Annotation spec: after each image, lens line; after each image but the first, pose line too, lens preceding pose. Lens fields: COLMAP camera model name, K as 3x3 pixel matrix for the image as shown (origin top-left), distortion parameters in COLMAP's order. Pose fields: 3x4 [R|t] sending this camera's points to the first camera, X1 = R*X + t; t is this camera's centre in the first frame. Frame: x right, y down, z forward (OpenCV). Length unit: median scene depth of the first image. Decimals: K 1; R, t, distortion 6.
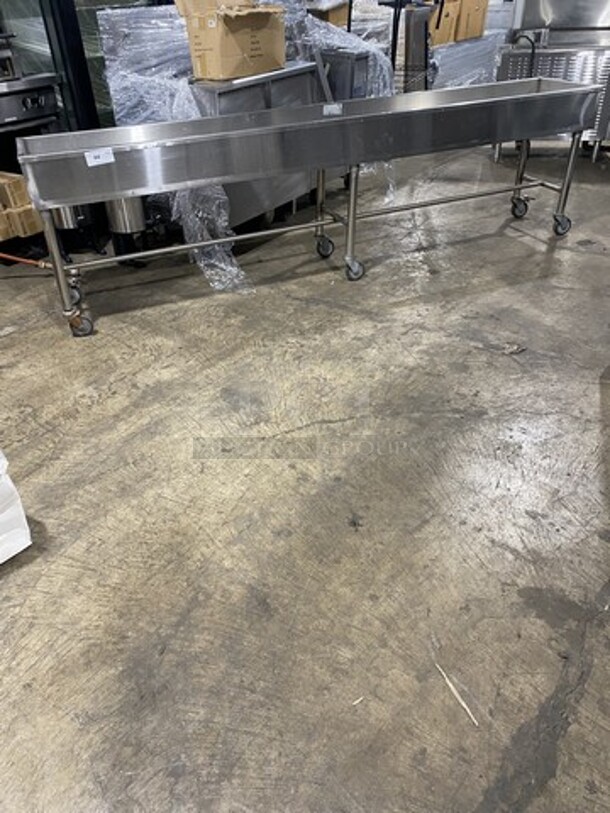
lens RADIAL K [[620.0, 0, 302.6], [0, 620.0, 409.6], [0, 0, 1]] dist [0.027017, -0.028180]
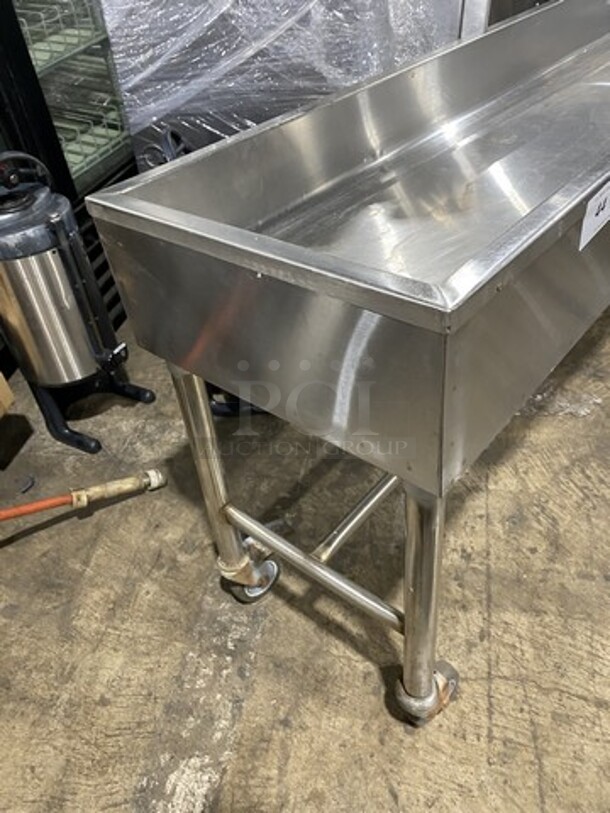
lens RADIAL K [[620.0, 0, 306.3], [0, 620.0, 402.9], [0, 0, 1]] dist [0.027017, -0.028180]
pose [[0.887314, -0.337458, 0.314320, -0.422236], [0.310314, 0.941091, 0.134363, -0.318648], [-0.341145, -0.021684, 0.939761, 0.628606]]
